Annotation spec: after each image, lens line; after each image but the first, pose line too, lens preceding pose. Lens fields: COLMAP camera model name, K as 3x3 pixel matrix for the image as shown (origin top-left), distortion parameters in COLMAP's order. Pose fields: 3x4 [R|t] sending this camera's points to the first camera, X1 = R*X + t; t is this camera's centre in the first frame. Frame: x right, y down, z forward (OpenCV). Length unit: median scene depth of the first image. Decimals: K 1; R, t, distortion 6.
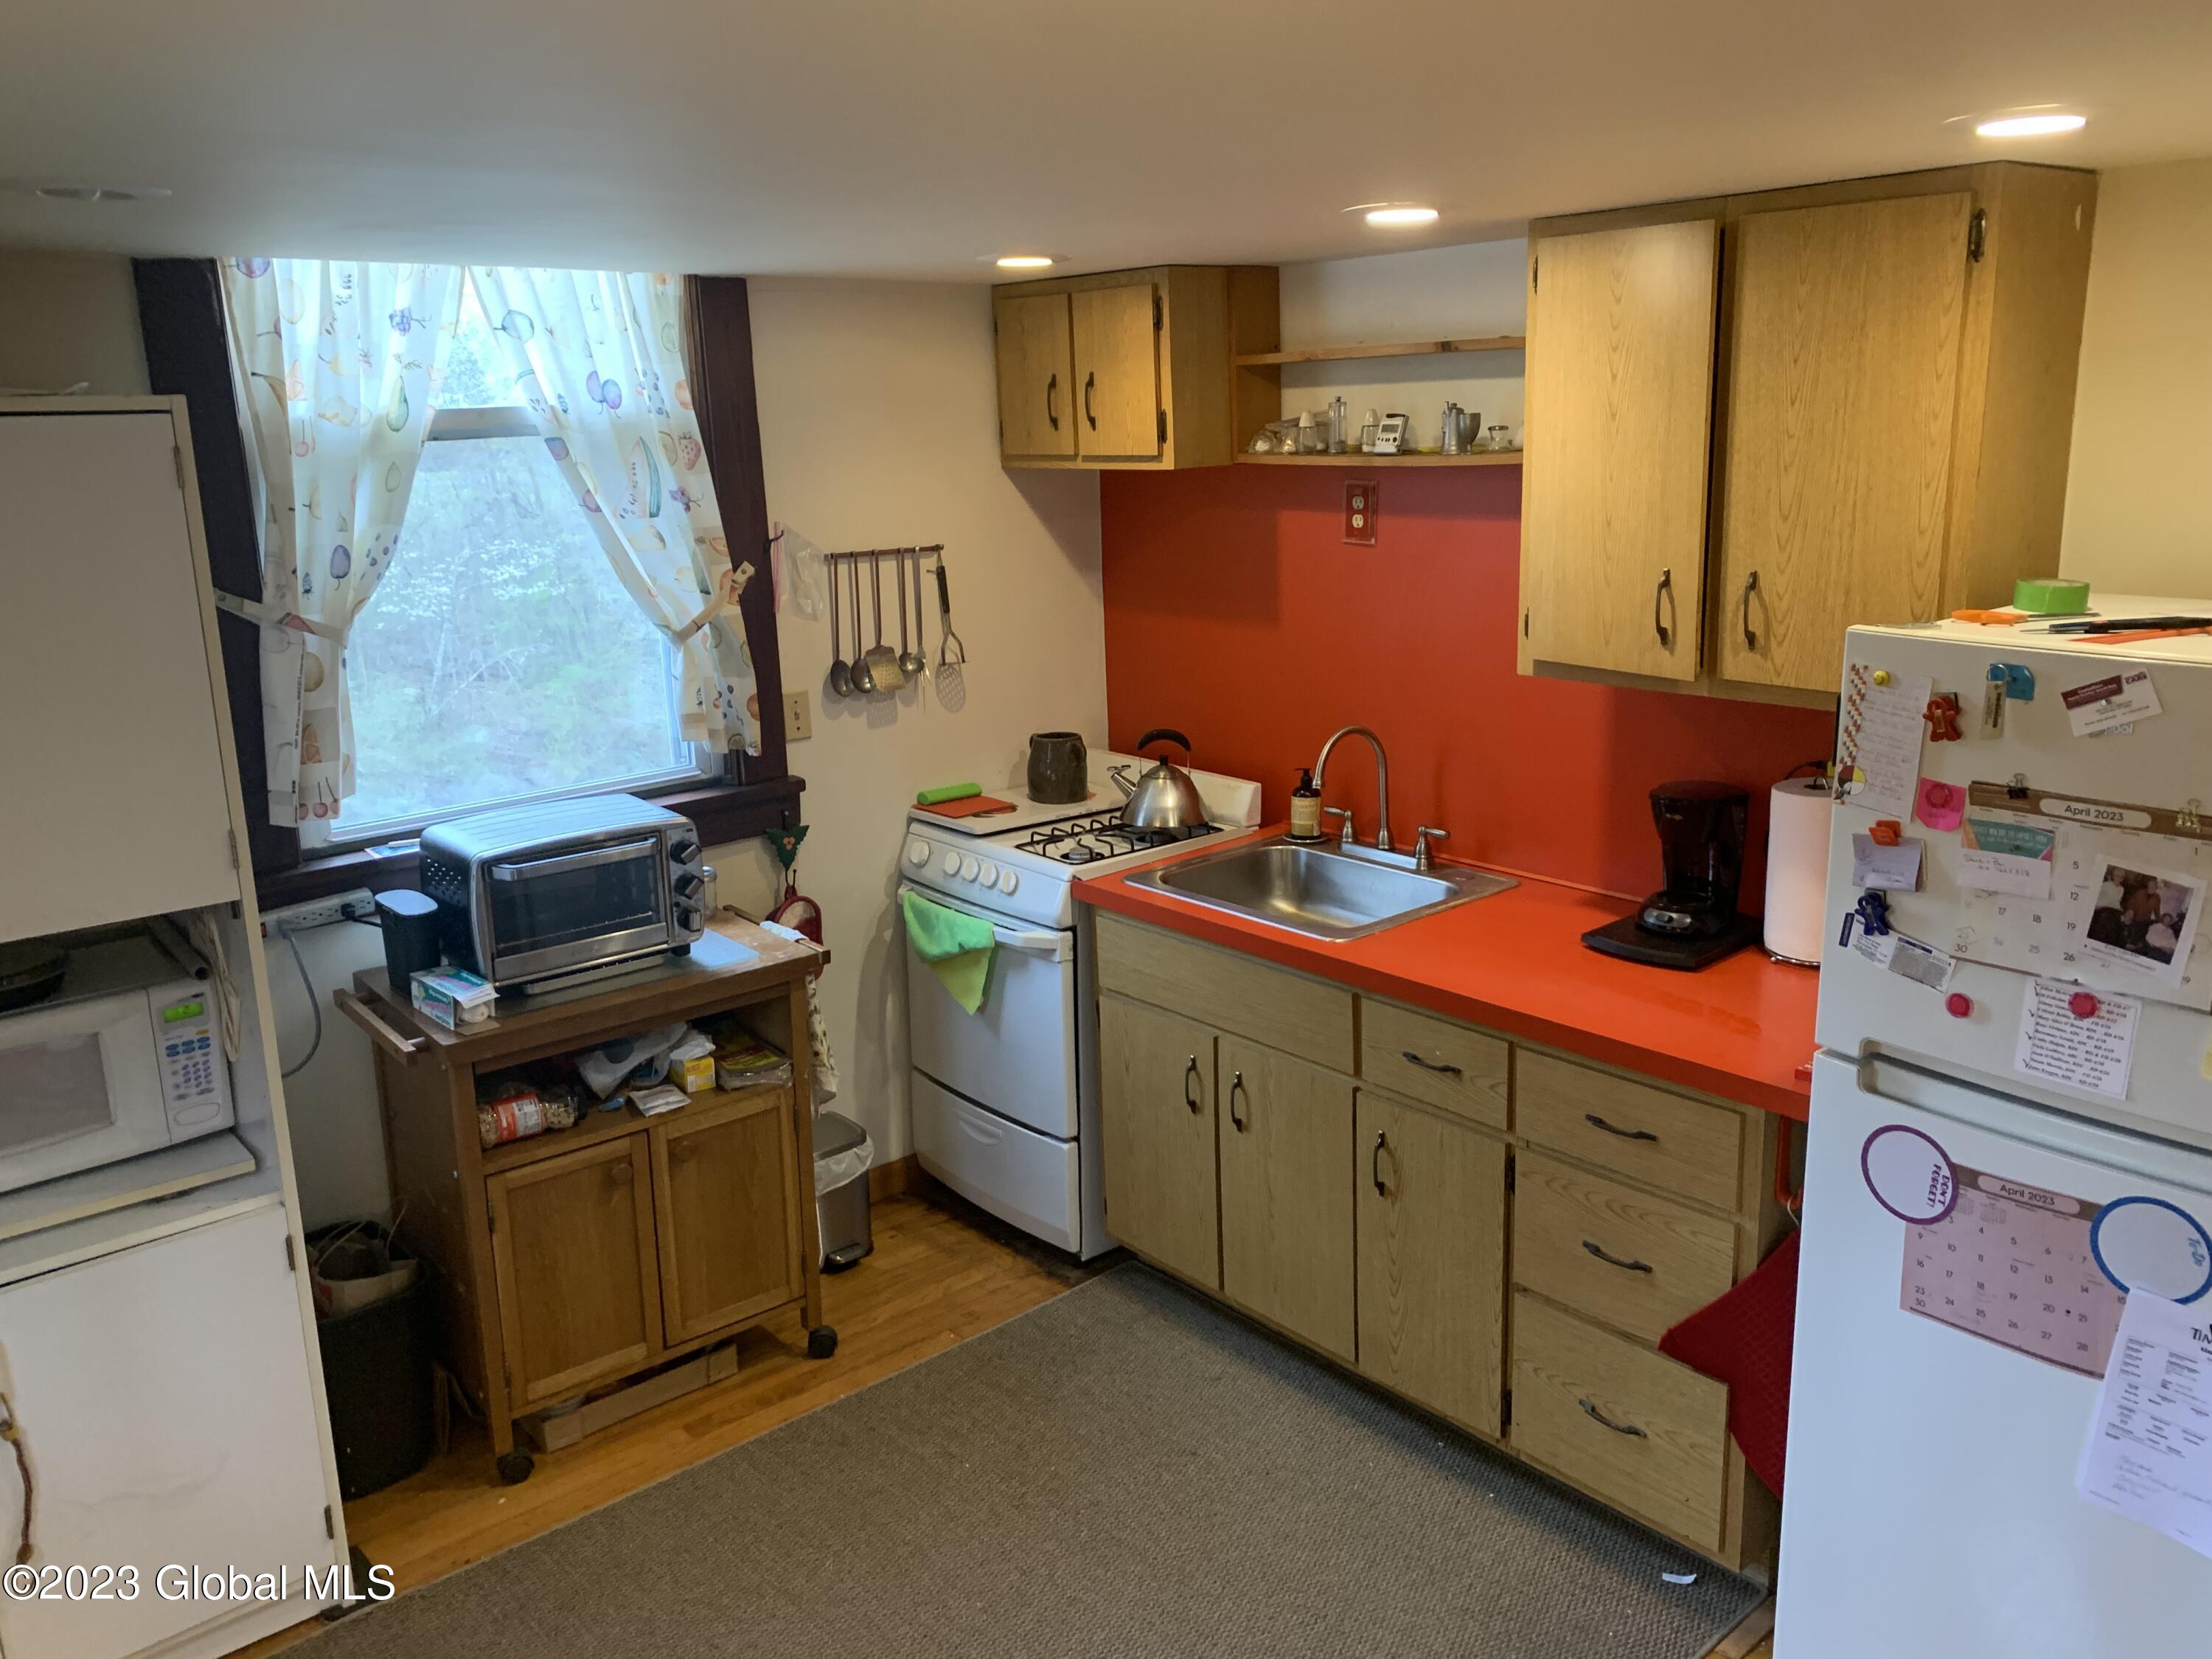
lens RADIAL K [[1691.5, 0, 1144.8], [0, 1691.5, 820.8], [0, 0, 1]] dist [0.031511, -0.050019]
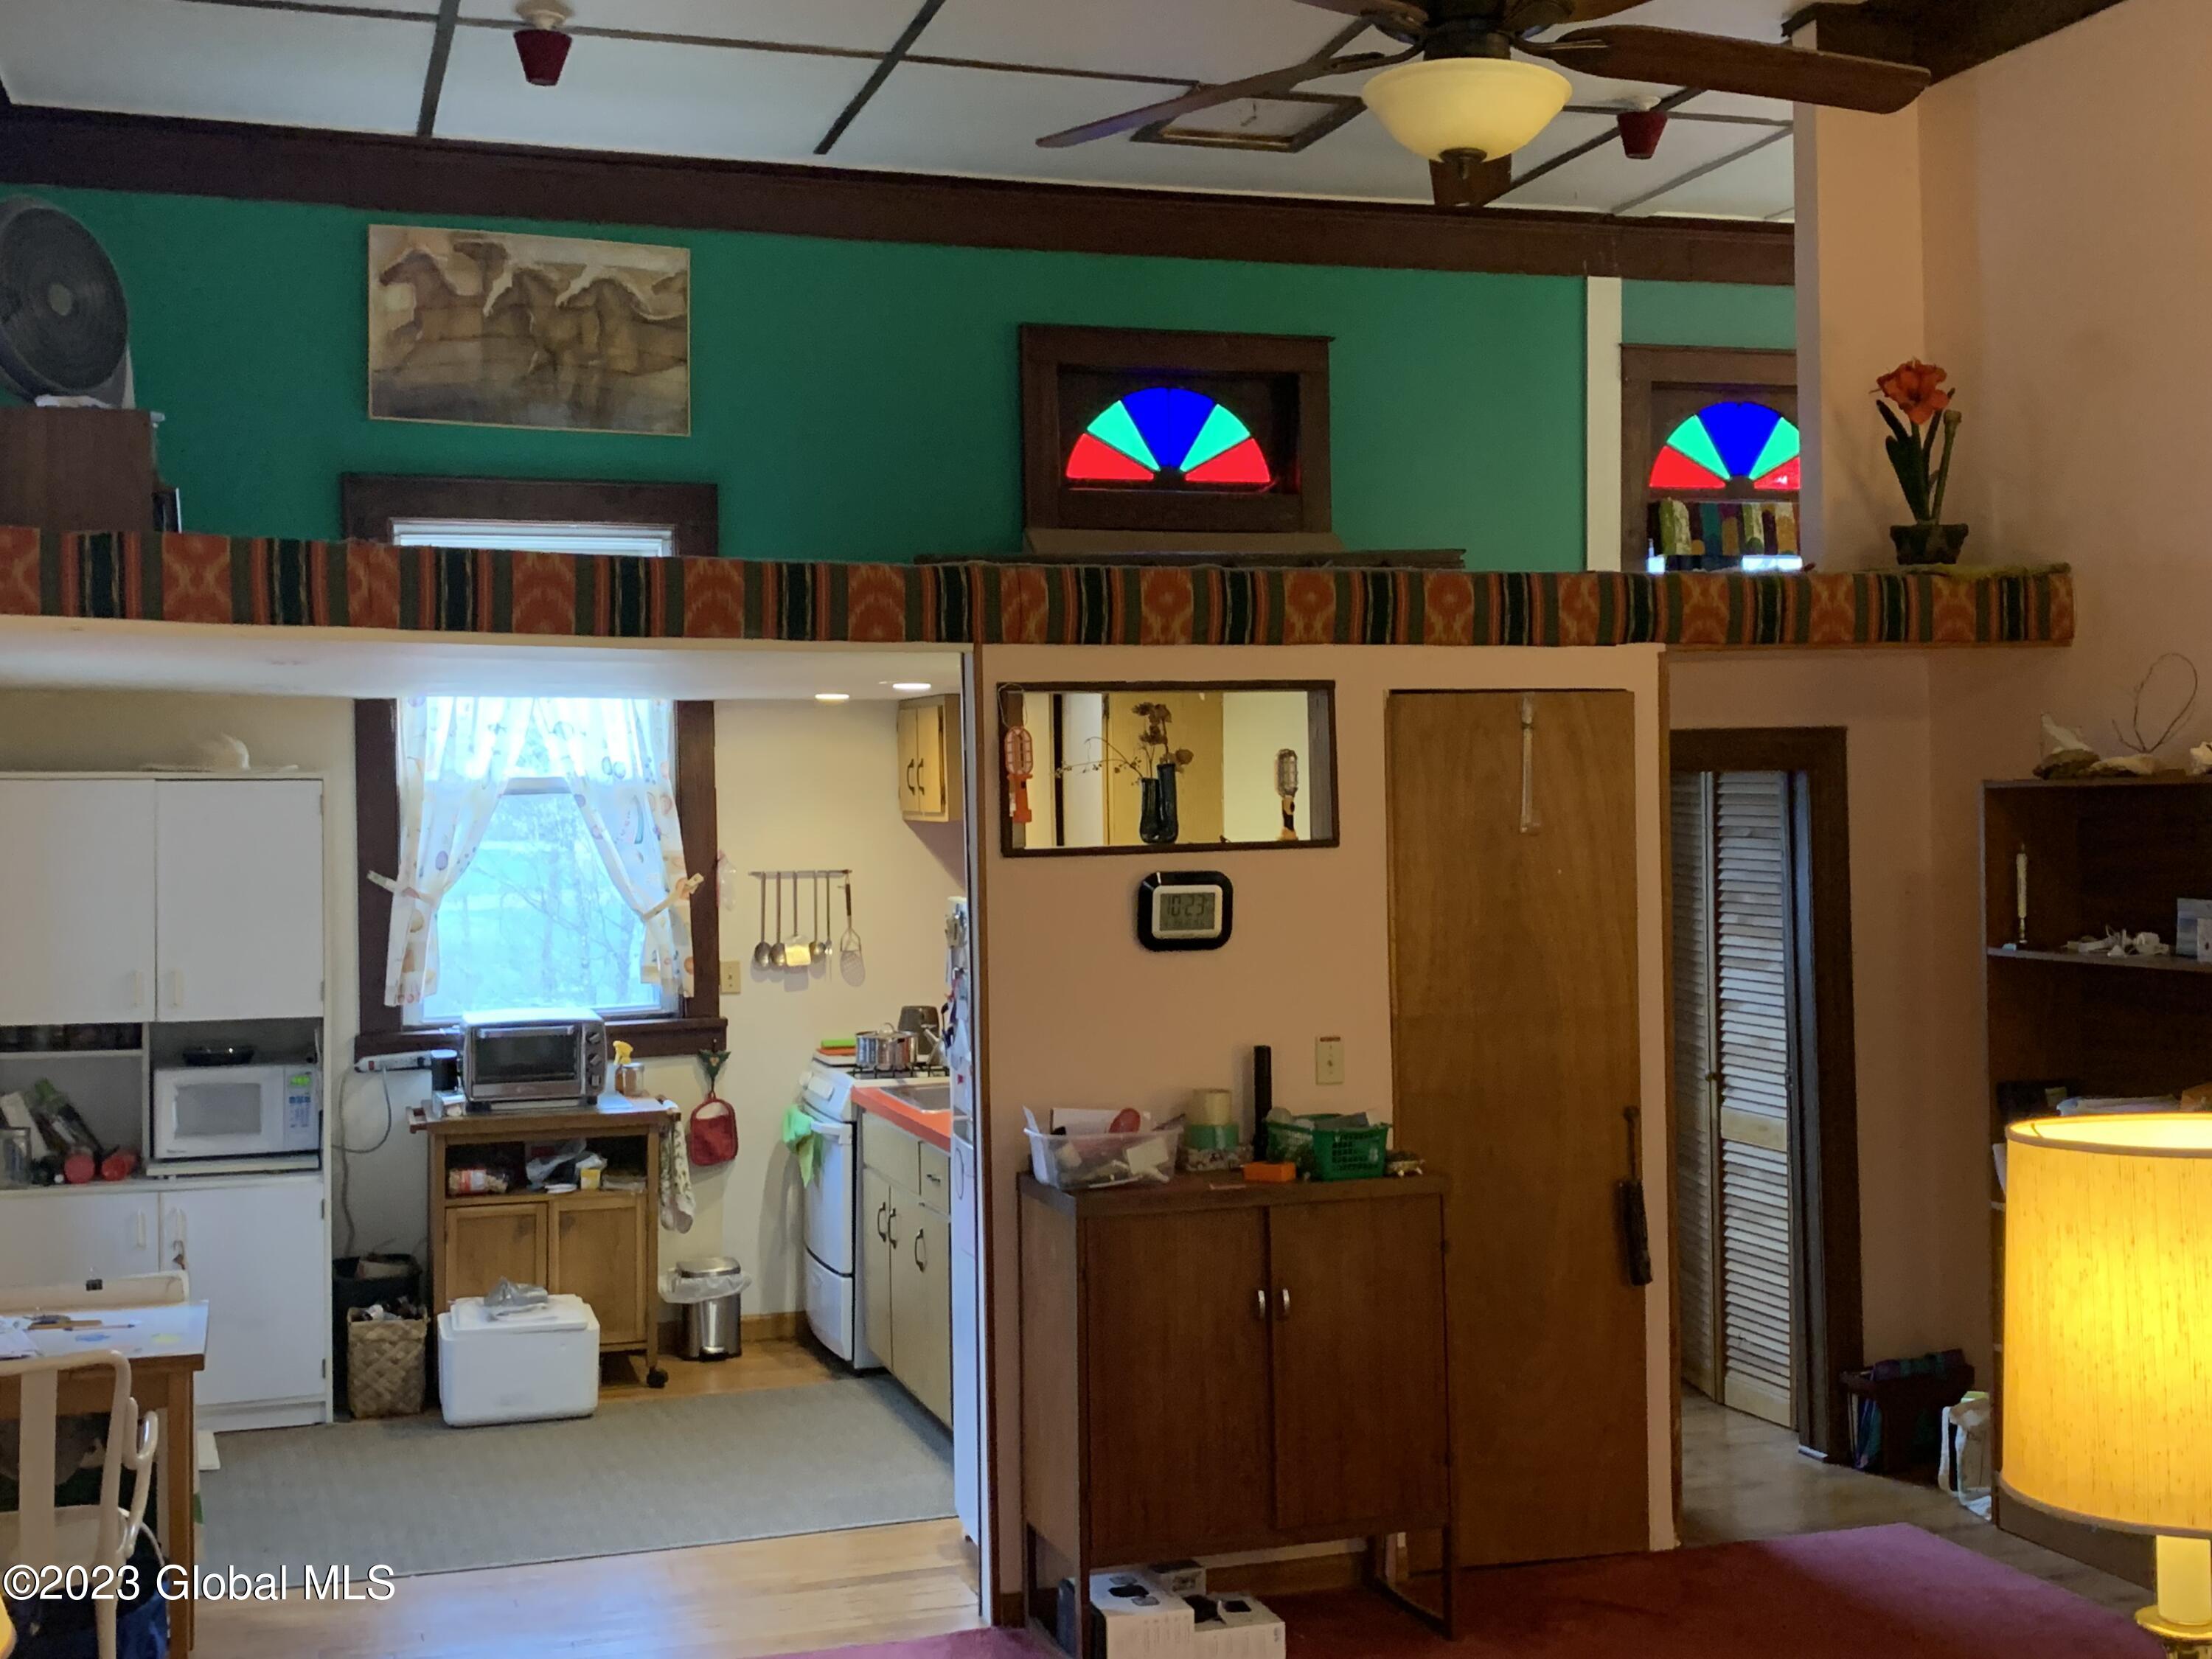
lens RADIAL K [[2424.8, 0, 1103.6], [0, 2424.8, 823.5], [0, 0, 1]] dist [0.090252, 0.000000]
pose [[0.928622, 0.023403, -0.370289, 0.988324], [-0.100789, 0.976392, -0.191053, 0.201978], [0.357075, 0.214737, 0.909057, -0.959630]]
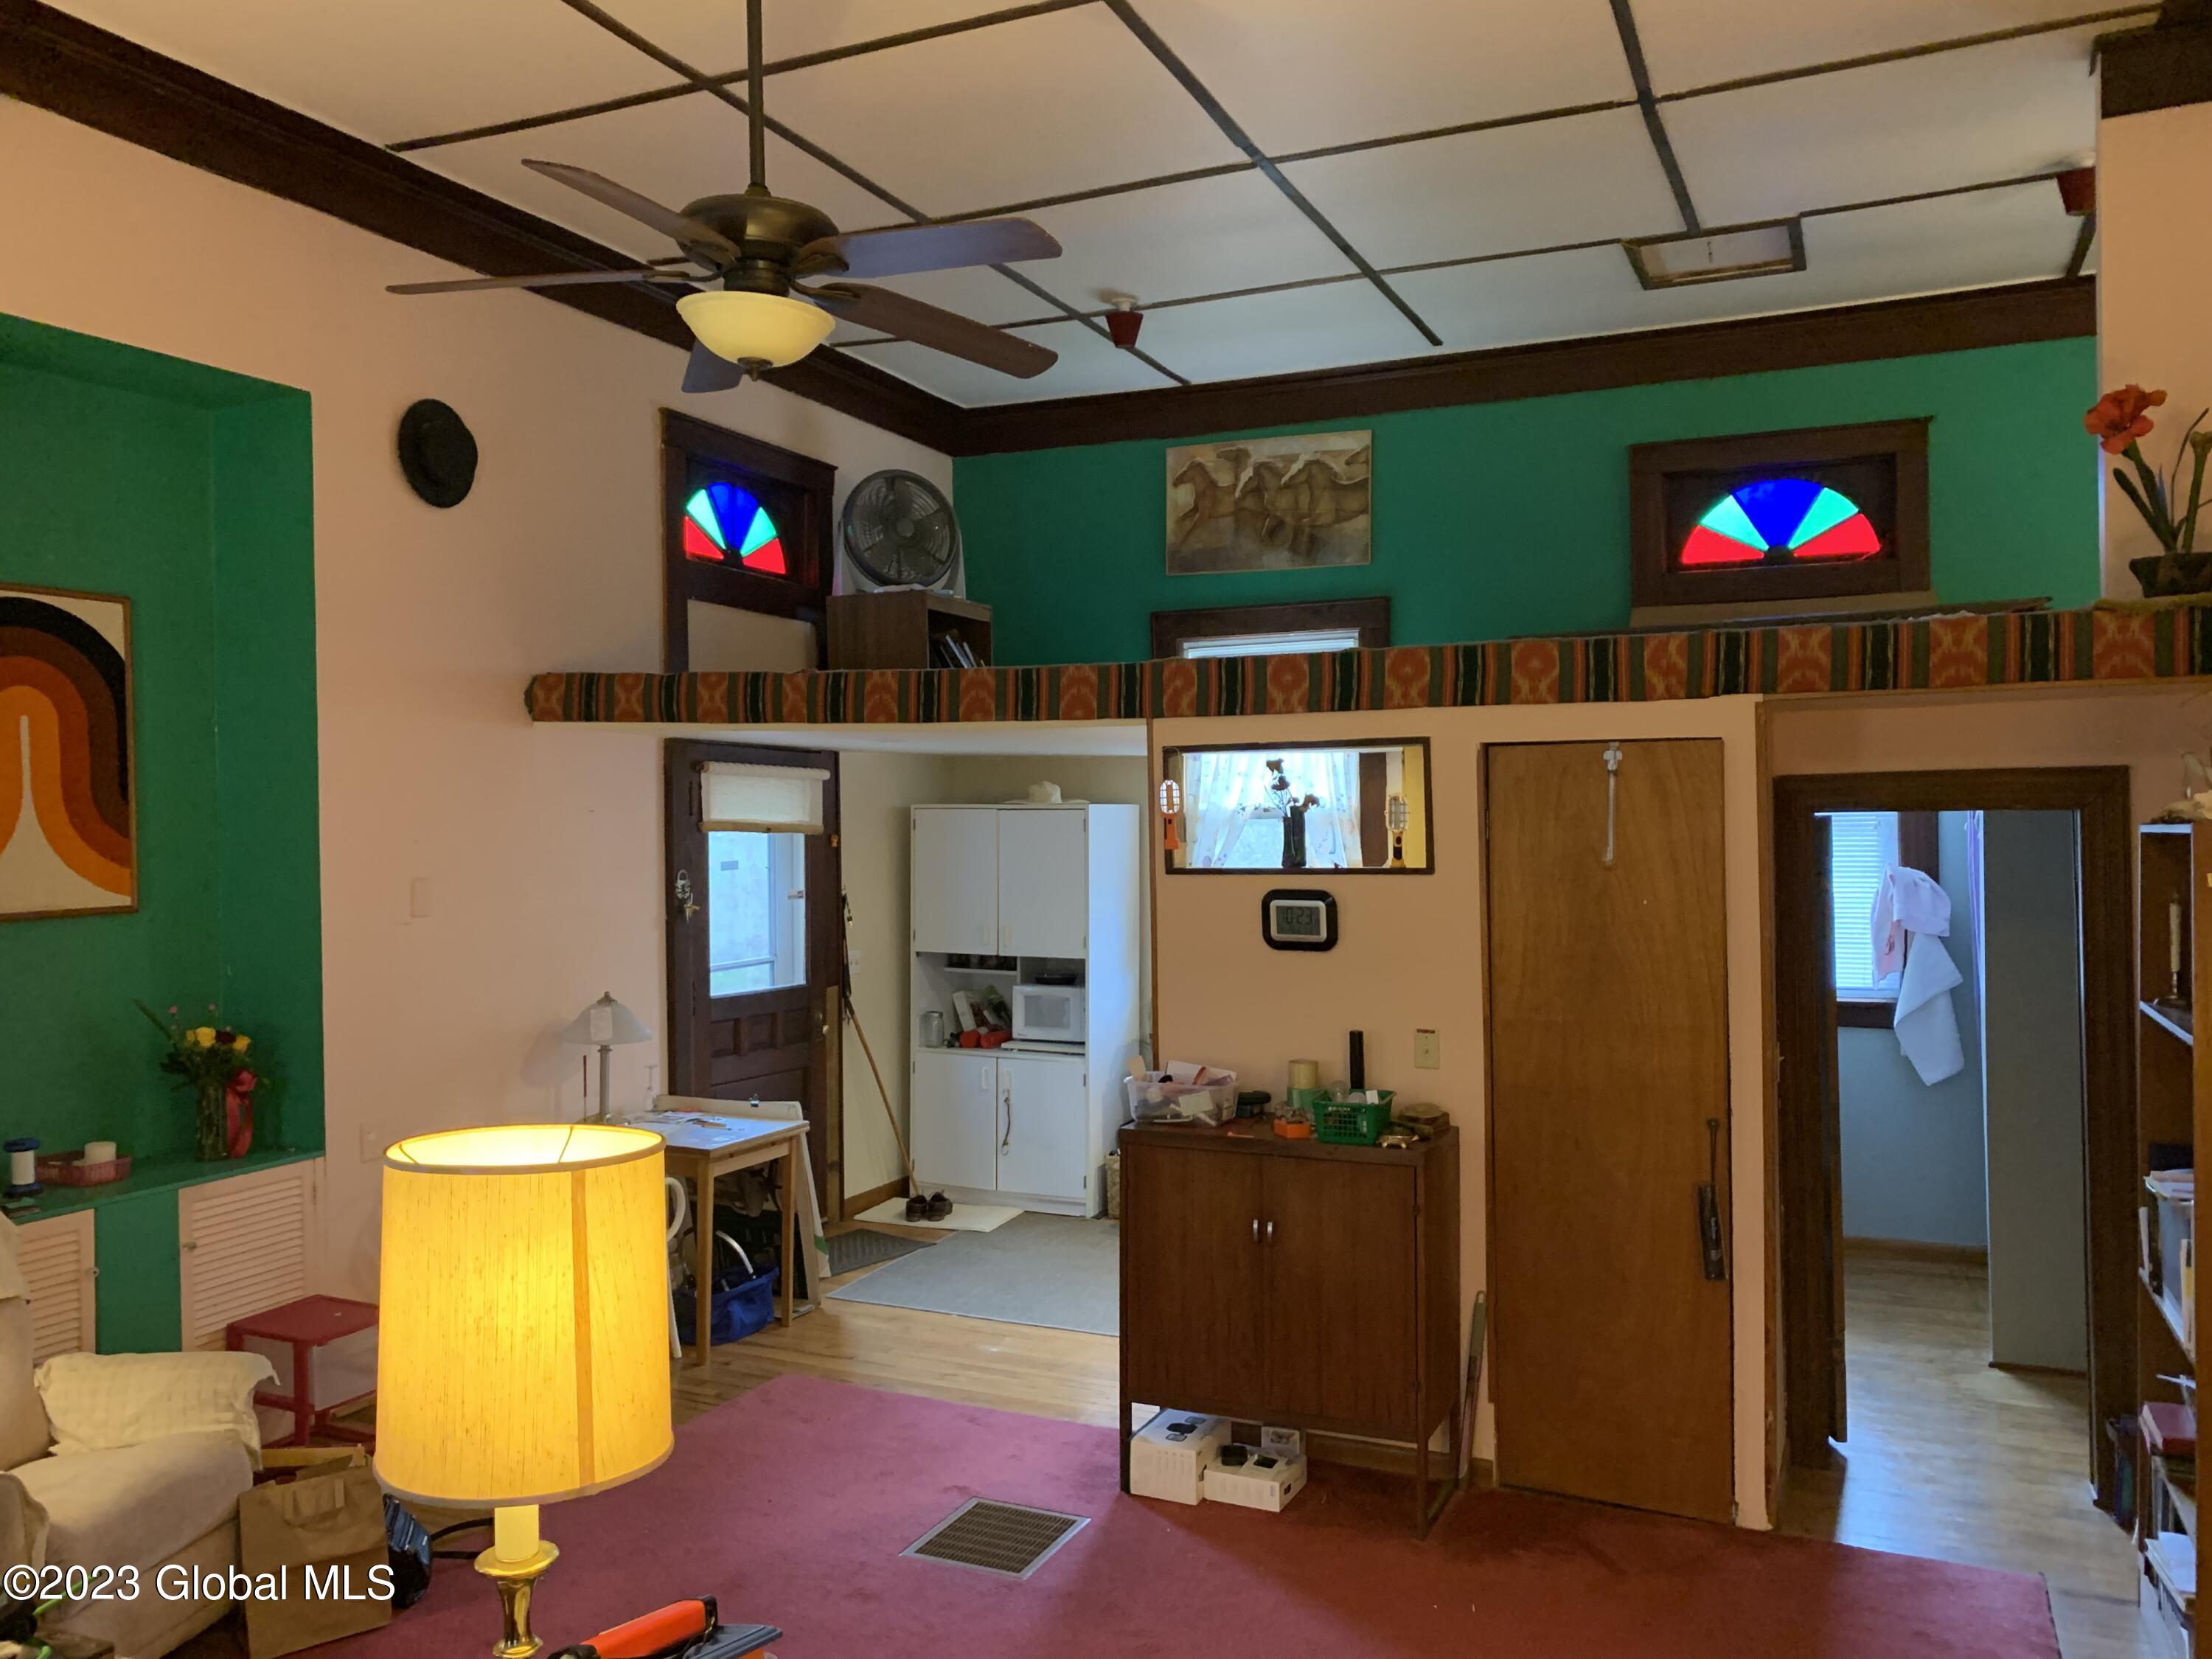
lens RADIAL K [[1691.5, 0, 1124.2], [0, 1691.5, 840.7], [0, 0, 1]] dist [0.031511, -0.050019]
pose [[0.431226, 0.040880, -0.901317, 1.668609], [-0.214622, 0.974946, -0.058464, -0.001724], [0.876346, 0.218654, 0.429196, -0.237255]]
